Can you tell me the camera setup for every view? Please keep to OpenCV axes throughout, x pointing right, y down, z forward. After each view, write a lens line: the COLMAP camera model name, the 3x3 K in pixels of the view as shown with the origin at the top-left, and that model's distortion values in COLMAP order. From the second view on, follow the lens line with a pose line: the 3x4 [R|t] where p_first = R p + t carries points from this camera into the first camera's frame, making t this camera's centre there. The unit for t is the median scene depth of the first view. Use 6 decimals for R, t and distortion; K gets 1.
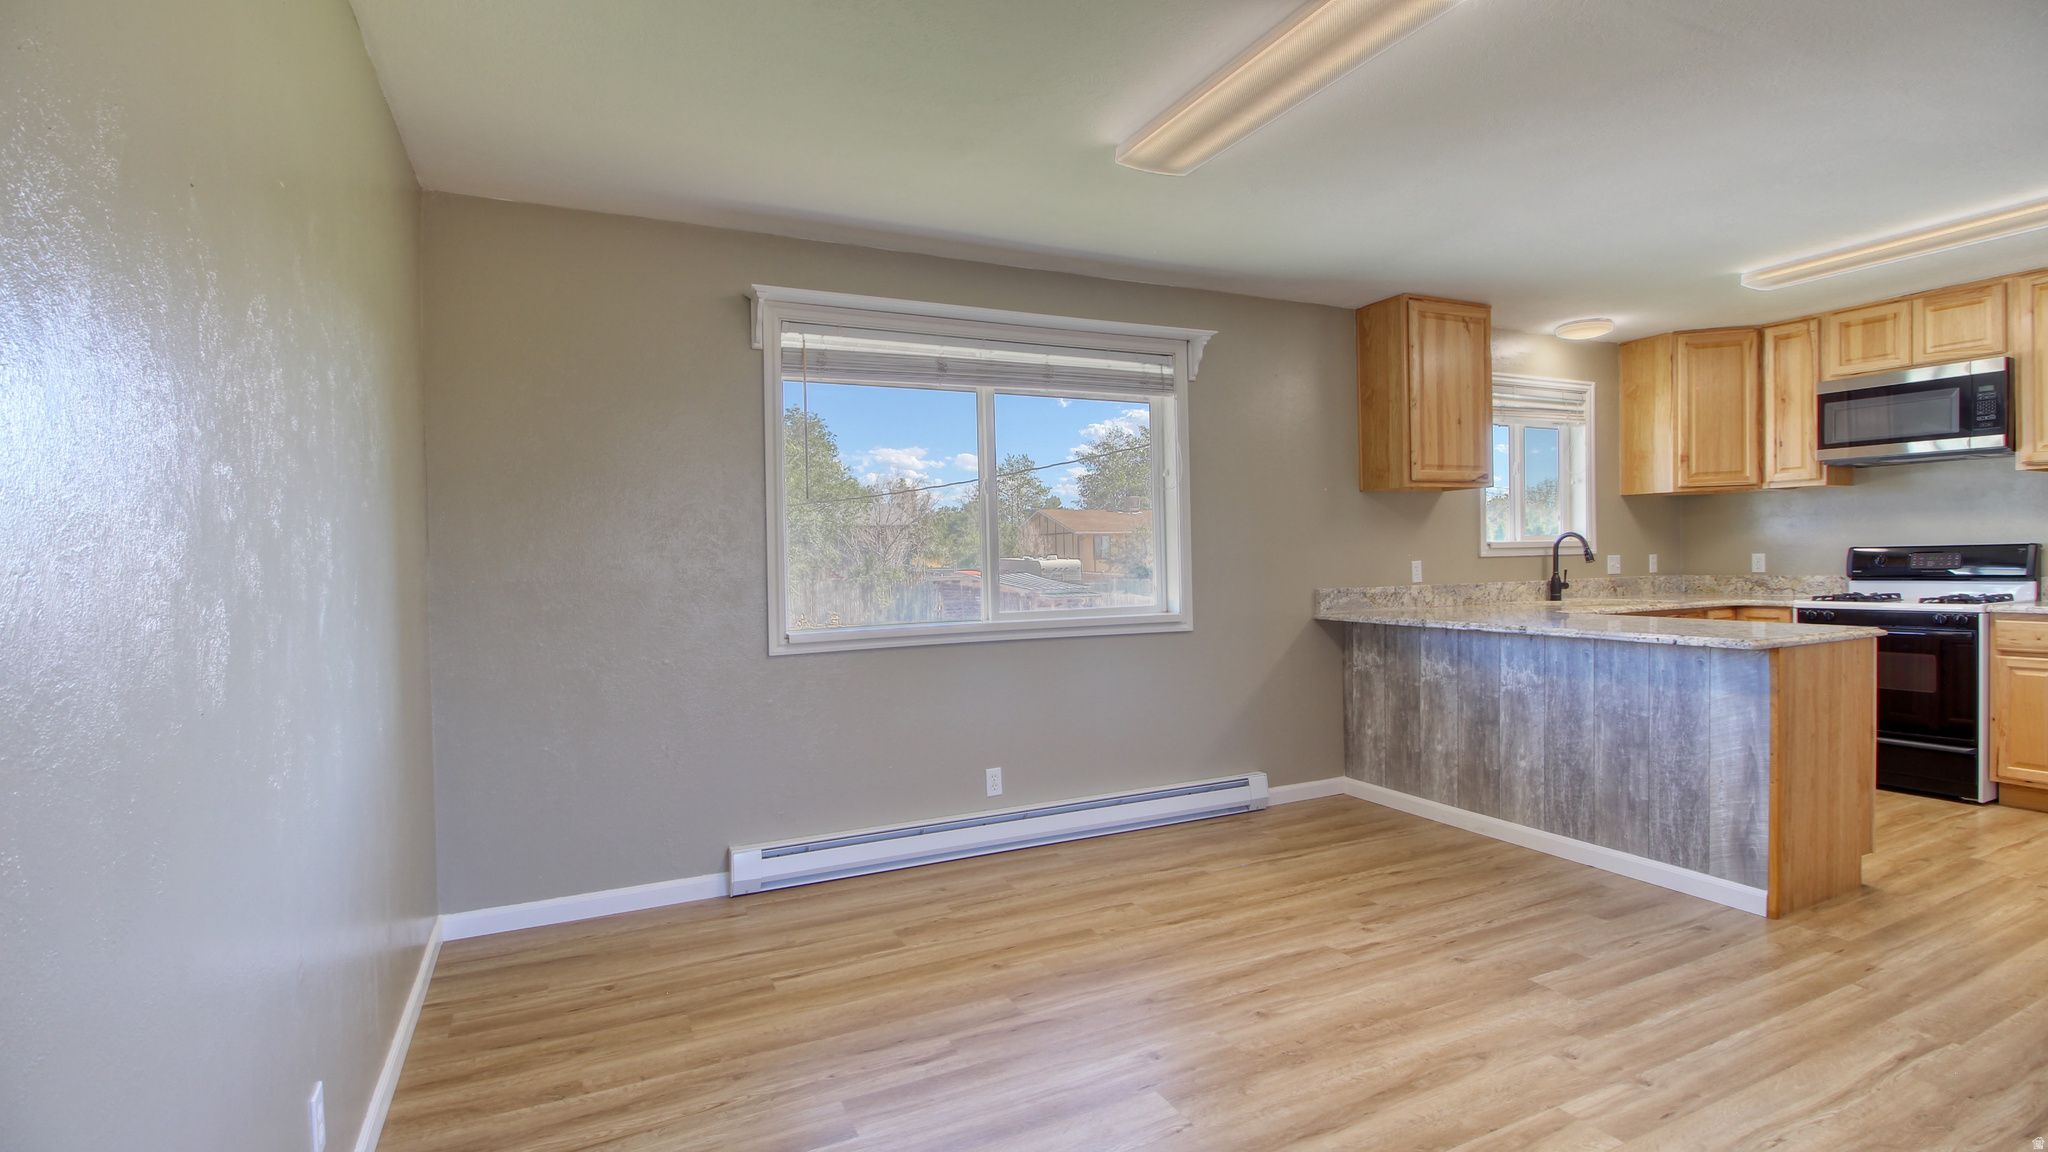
lens RADIAL K [[946.9, 0, 1024.0], [0, 946.9, 576.0], [0, 0, 1]] dist [-0.000605, -0.013249]
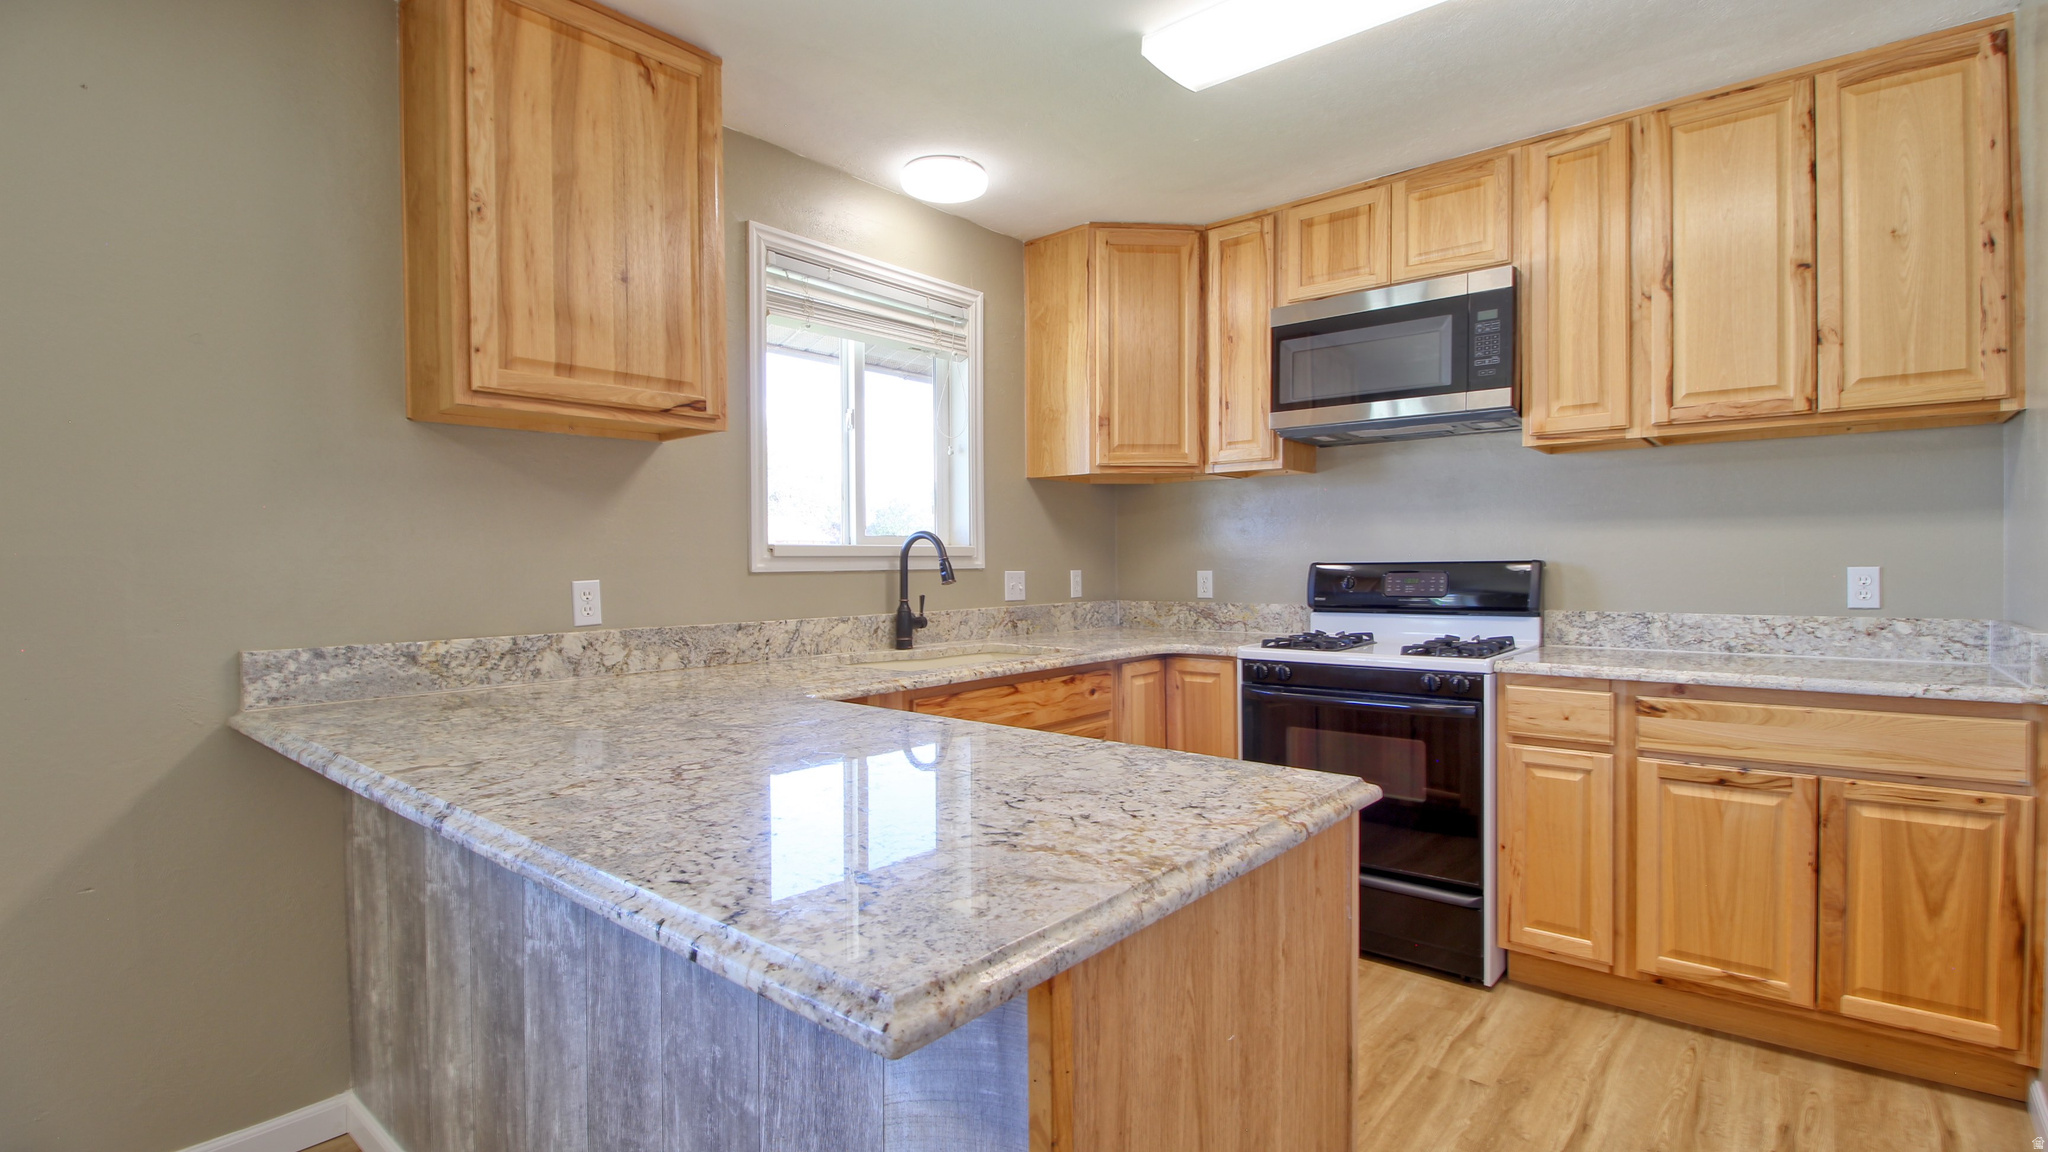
lens RADIAL K [[946.9, 0, 1024.0], [0, 946.9, 576.0], [0, 0, 1]] dist [-0.000605, -0.013249]
pose [[0.912627, 0.007436, 0.408725, 0.434634], [-0.003597, 0.999942, -0.010160, -0.014411], [-0.408777, 0.007802, 0.912601, 0.487870]]
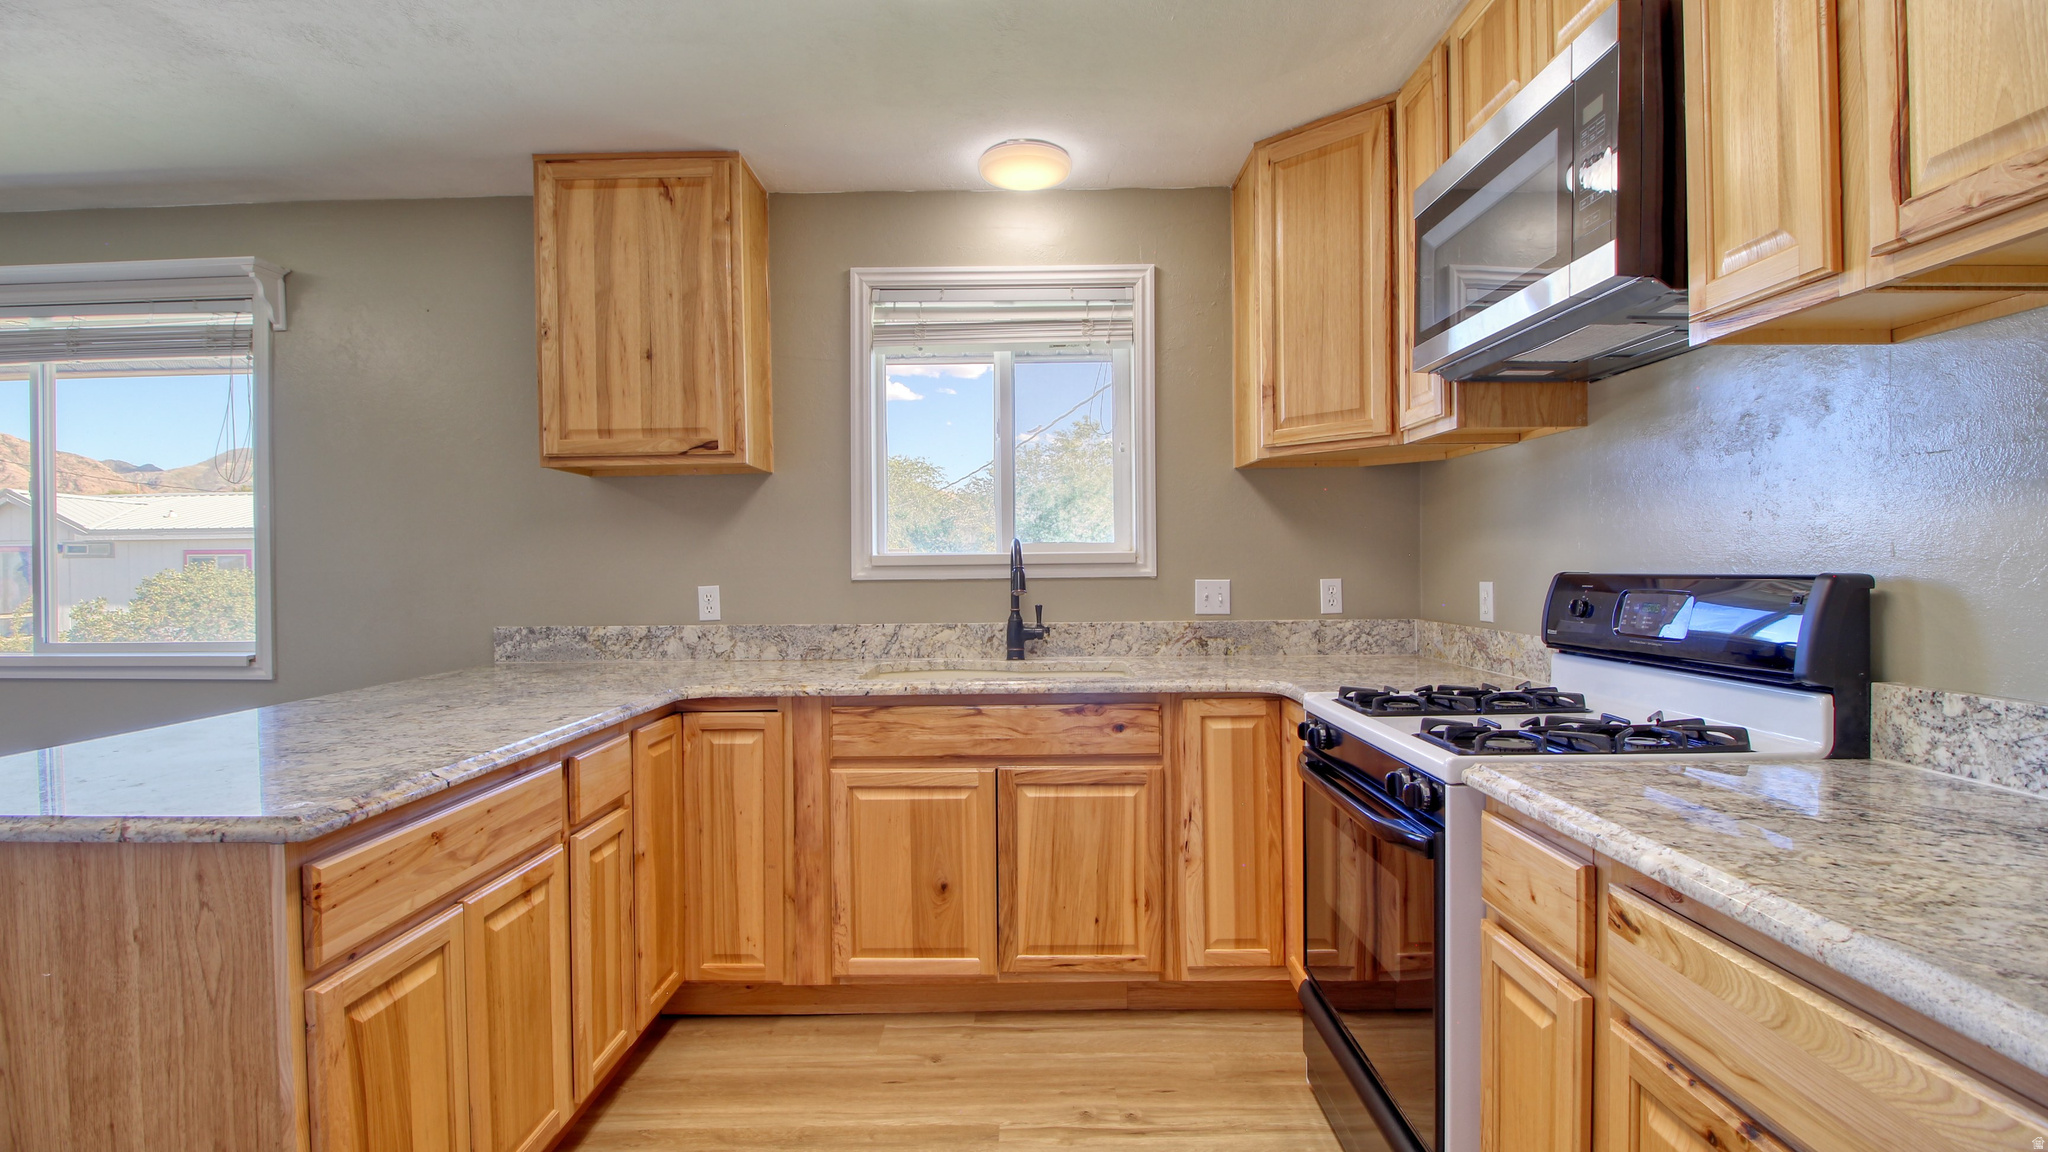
lens RADIAL K [[946.9, 0, 1024.0], [0, 946.9, 576.0], [0, 0, 1]] dist [-0.000605, -0.013249]
pose [[0.900020, 0.016038, -0.435554, 0.900895], [-0.015681, 0.999867, 0.004415, -0.029259], [0.435567, 0.002857, 0.900152, 0.546826]]
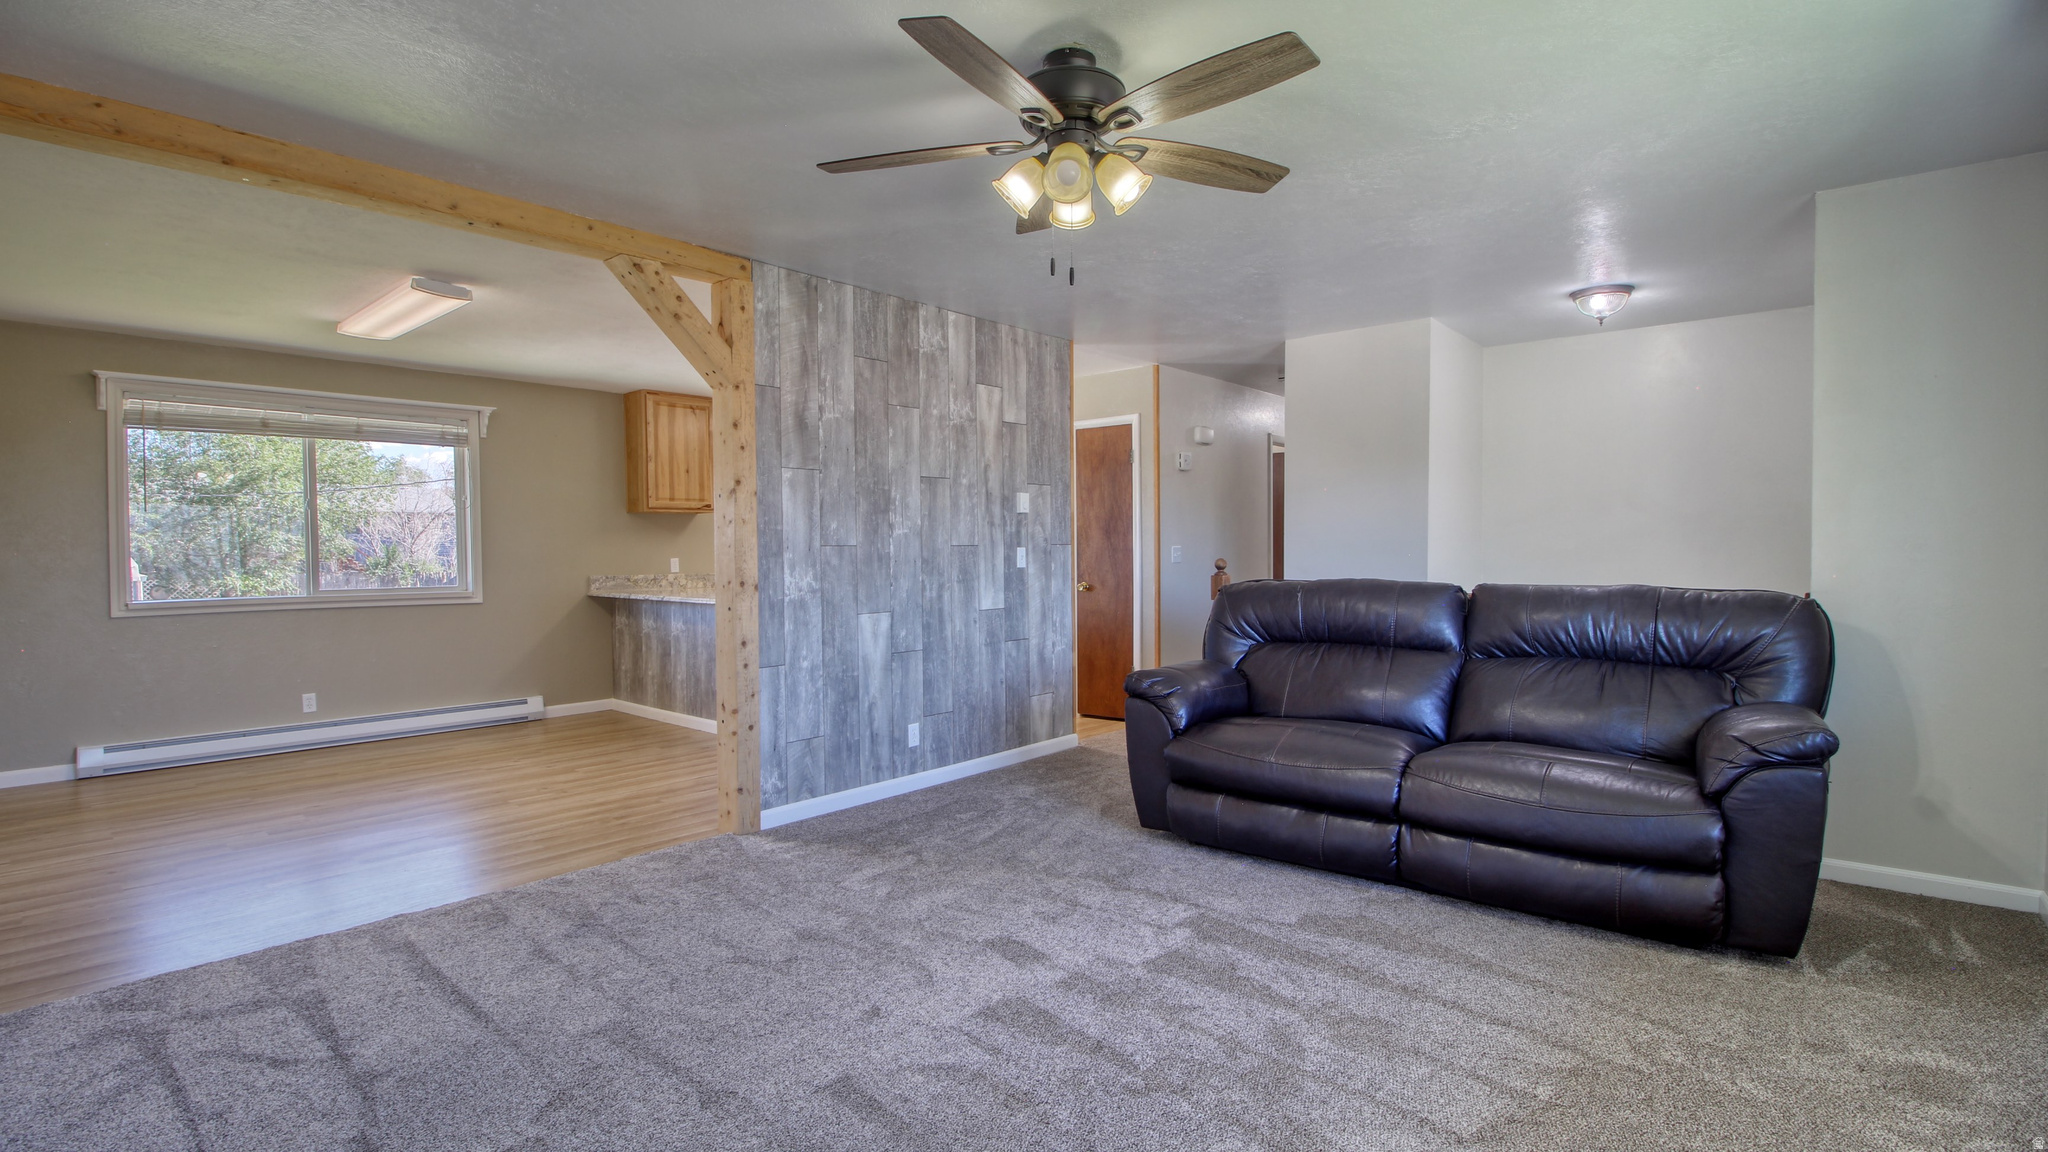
lens RADIAL K [[946.9, 0, 1024.0], [0, 946.9, 576.0], [0, 0, 1]] dist [-0.000605, -0.013249]
pose [[0.920404, 0.004386, 0.390945, 0.346765], [-0.005991, 0.999978, 0.002886, 0.004978], [-0.390923, -0.004998, 0.920410, -0.661660]]
